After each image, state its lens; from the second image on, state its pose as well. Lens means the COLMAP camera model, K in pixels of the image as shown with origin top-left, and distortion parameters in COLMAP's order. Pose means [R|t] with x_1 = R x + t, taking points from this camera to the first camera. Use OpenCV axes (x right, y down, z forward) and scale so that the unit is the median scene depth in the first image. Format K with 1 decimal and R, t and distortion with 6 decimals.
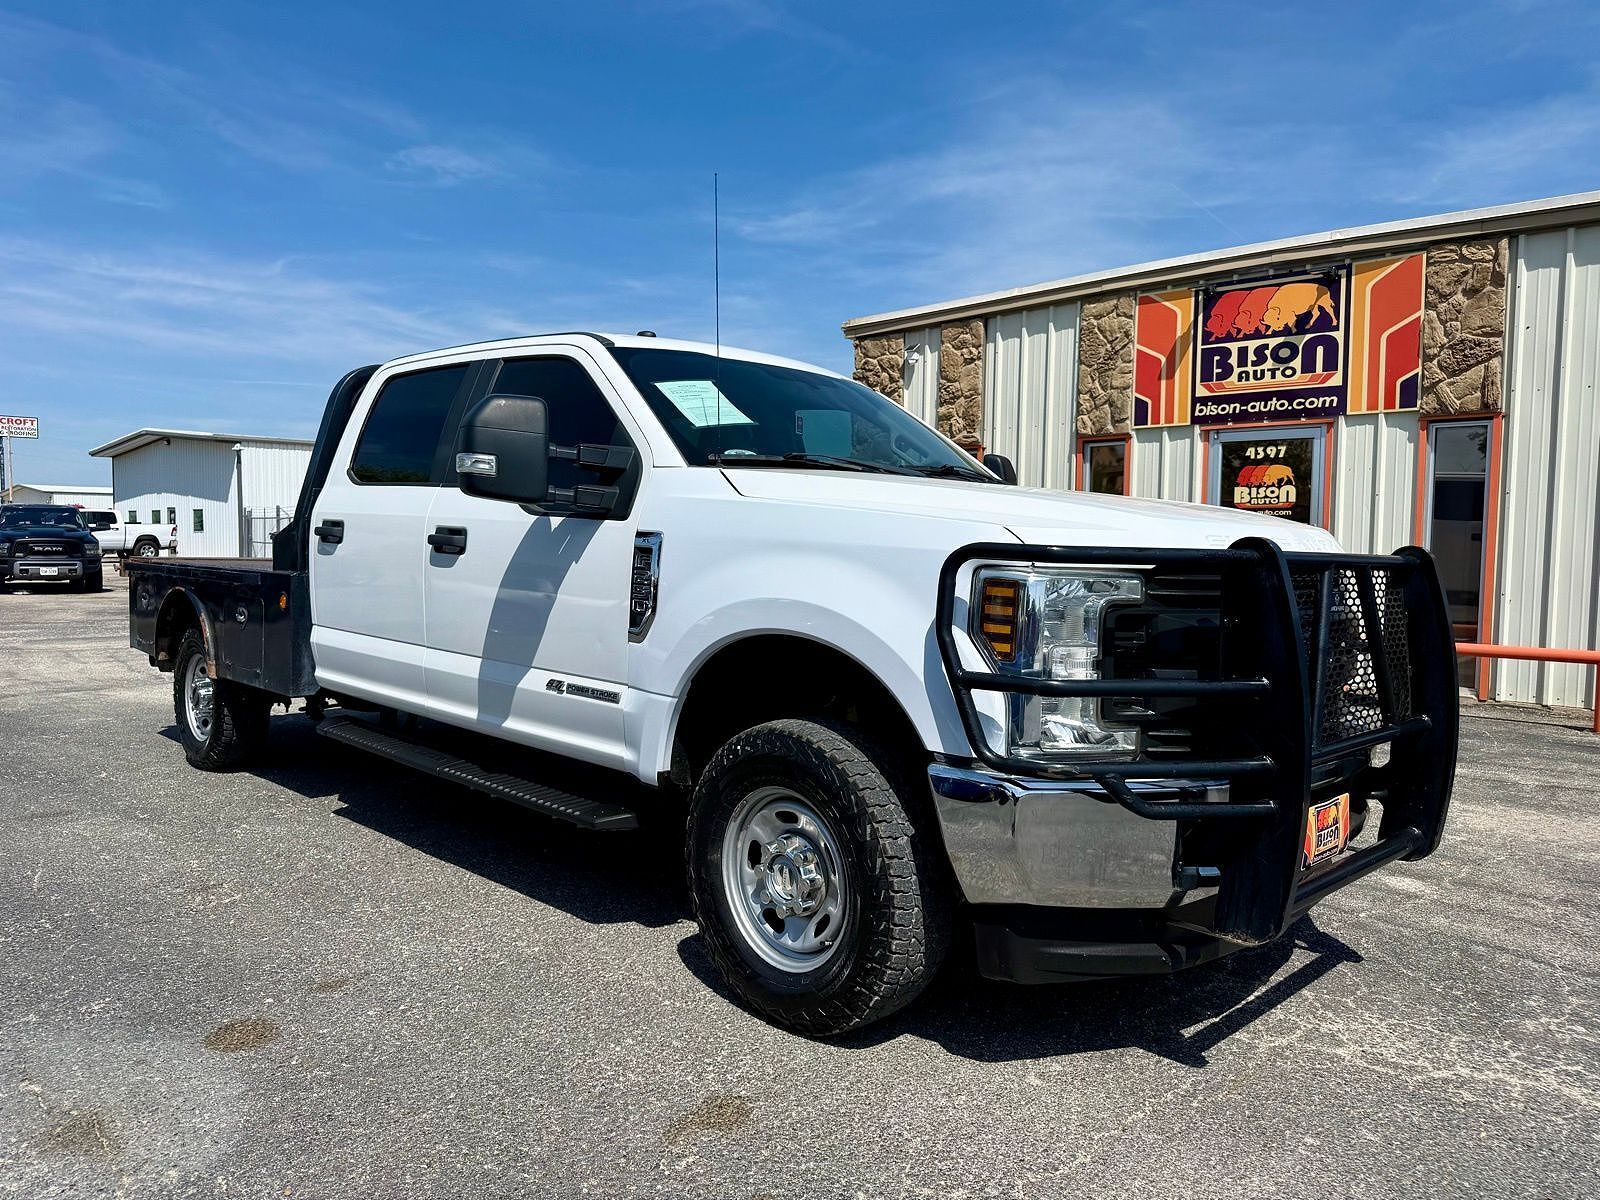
lens RADIAL K [[1117.7, 0, 800.0], [0, 1117.7, 600.0], [0, 0, 1]] dist [0.000548, -0.008531]
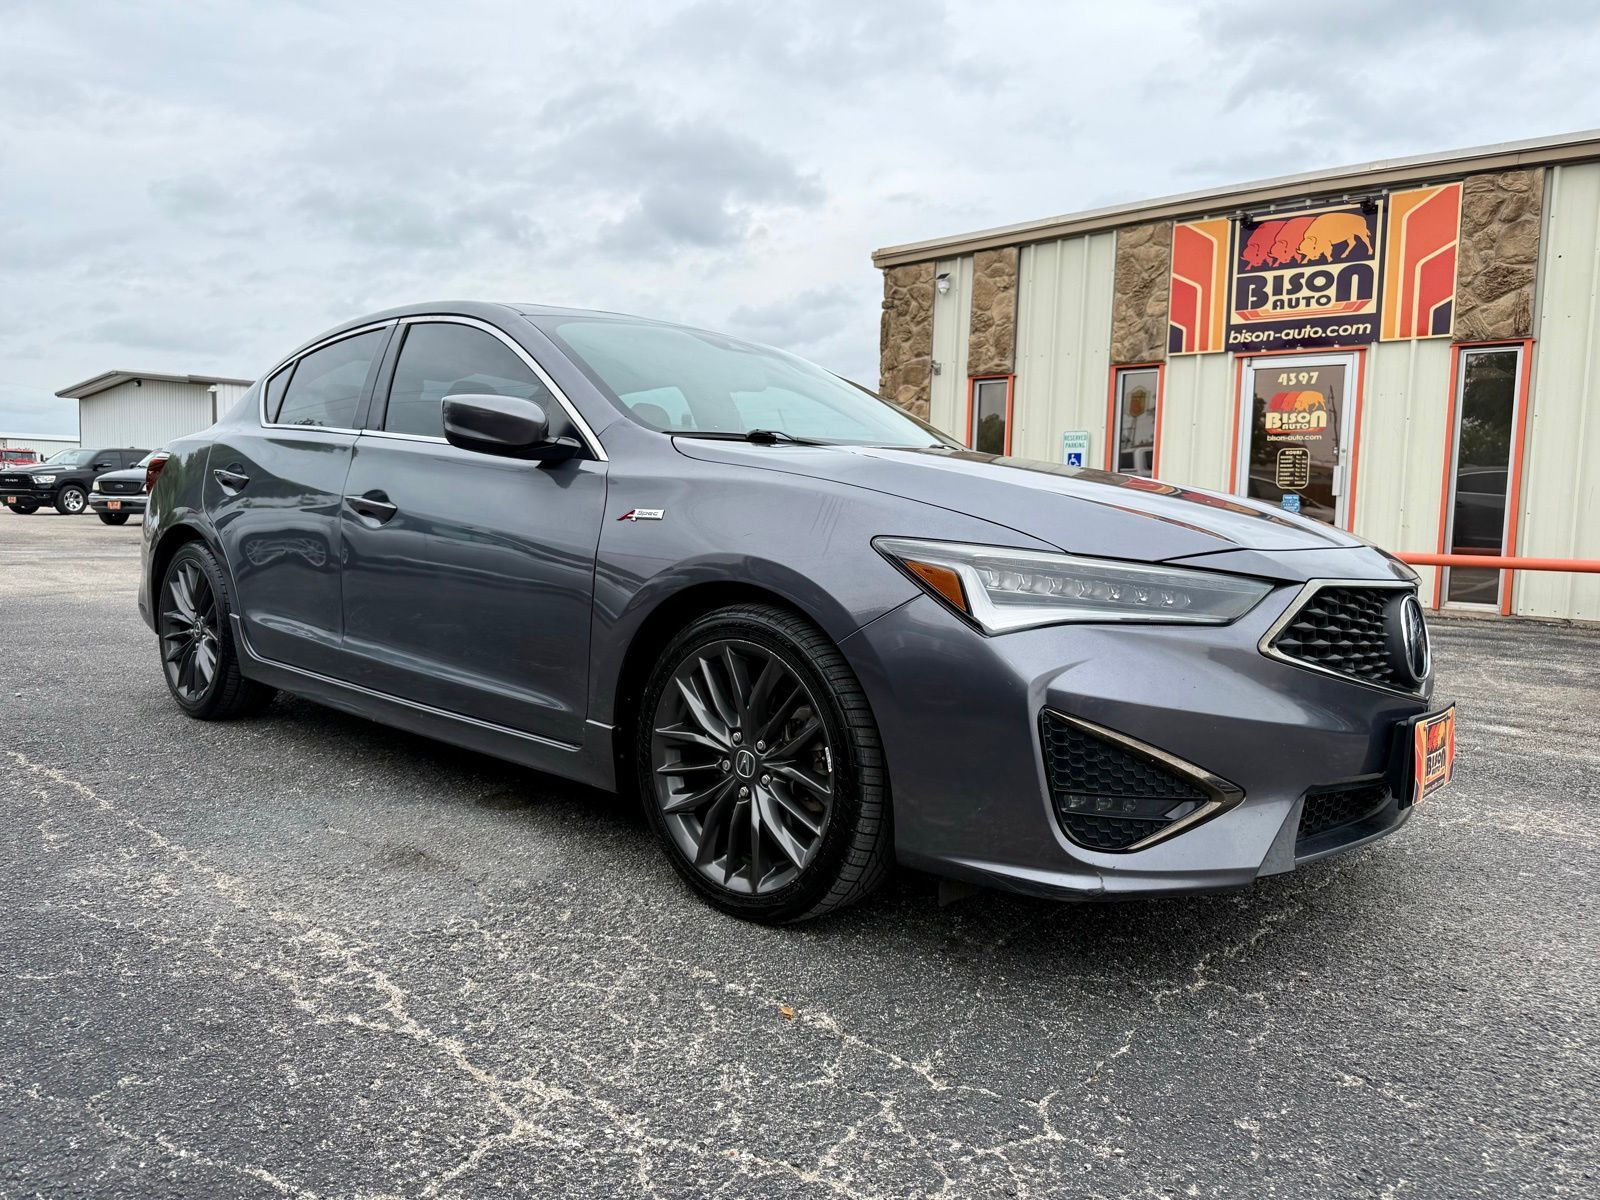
lens RADIAL K [[1119.4, 0, 800.7], [0, 1119.4, 592.1], [0, 0, 1]] dist [-0.011223, 0.007975]
pose [[0.999337, 0.013467, 0.033828, -0.074564], [-0.014311, 0.999589, 0.024823, 0.045888], [-0.033480, -0.025291, 0.999119, -0.019644]]
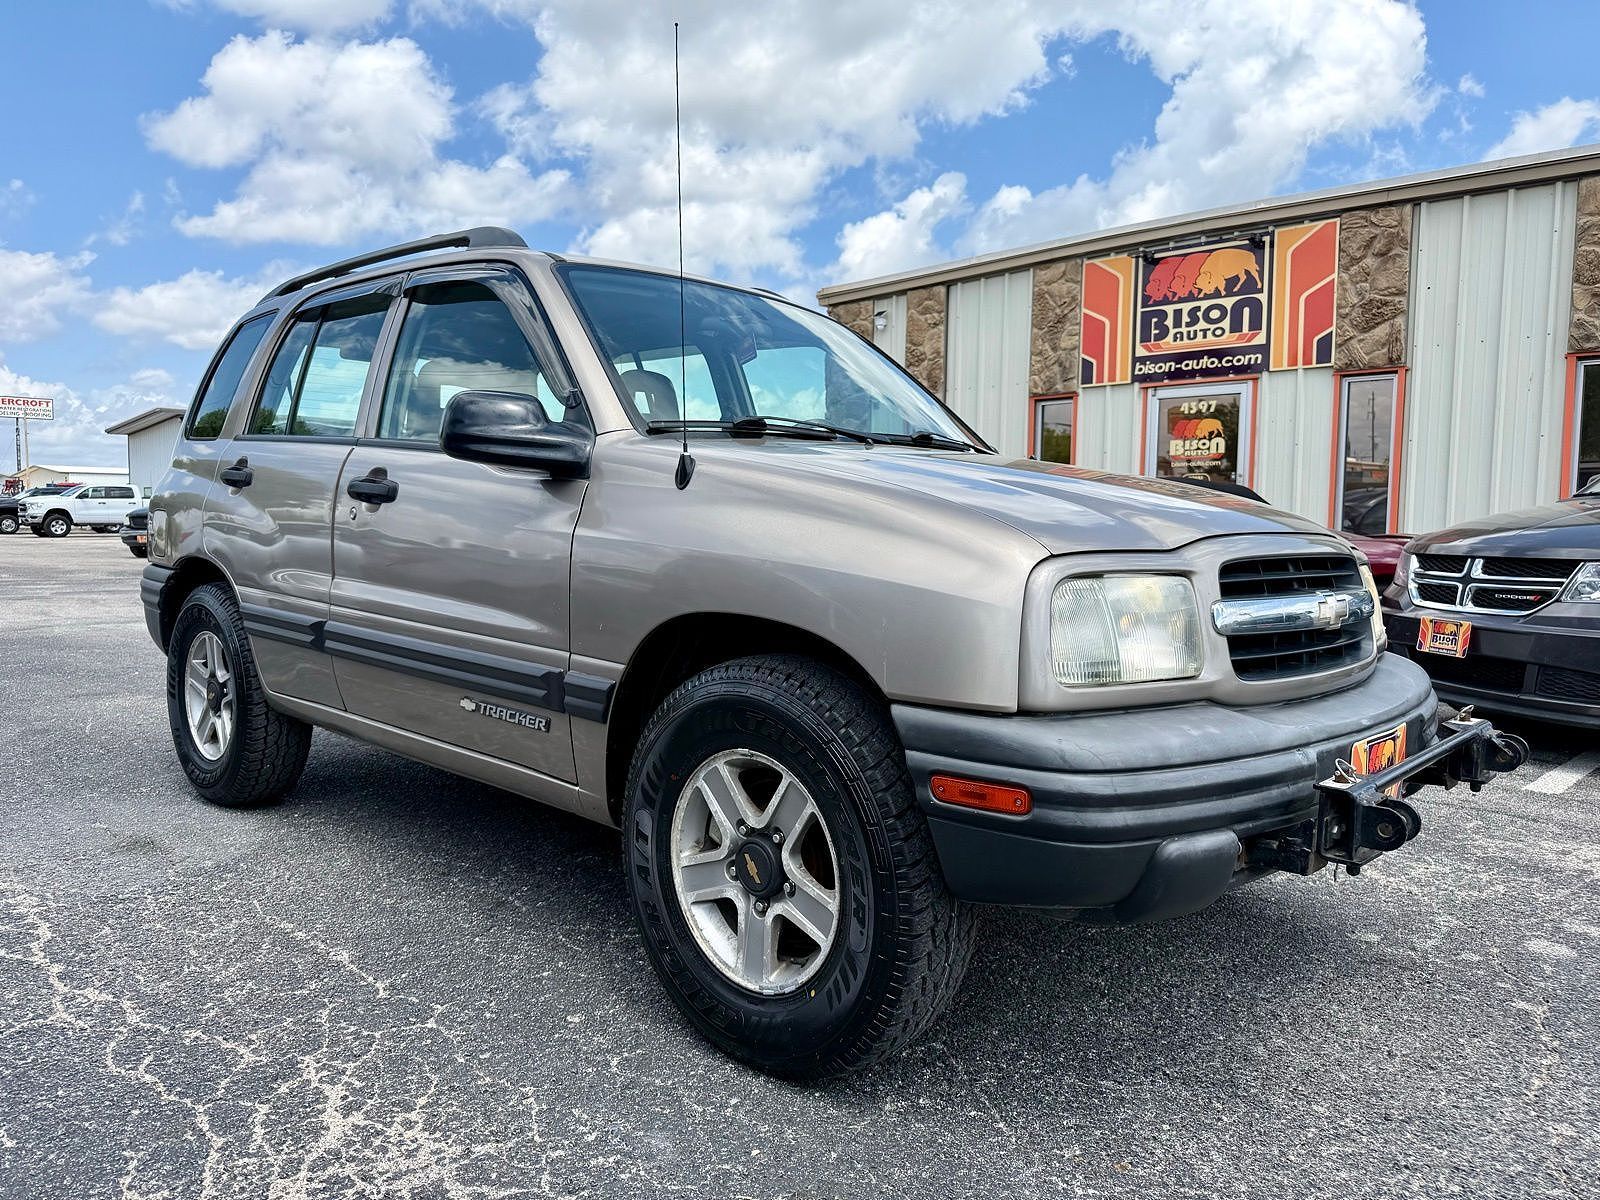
lens RADIAL K [[1117.7, 0, 800.0], [0, 1117.7, 600.0], [0, 0, 1]] dist [0.000548, -0.008531]
pose [[0.999957, 0.000197, -0.009276, 0.042544], [-0.000059, 0.999890, 0.014842, 0.038095], [0.009278, -0.014841, 0.999847, -0.085344]]
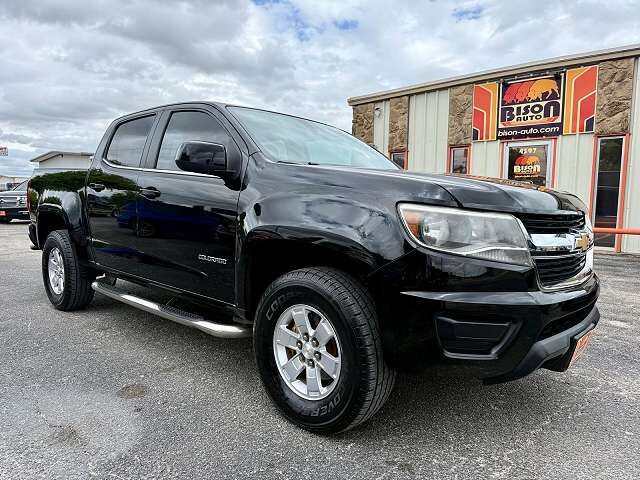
lens RADIAL K [[447.4, 0, 323.4], [0, 447.4, 241.3], [0, 0, 1]] dist [-0.009783, 0.005641]
pose [[0.999897, -0.005453, 0.013285, -0.037798], [0.004822, 0.998880, 0.047077, 0.014986], [-0.013526, -0.047008, 0.998803, 0.035490]]
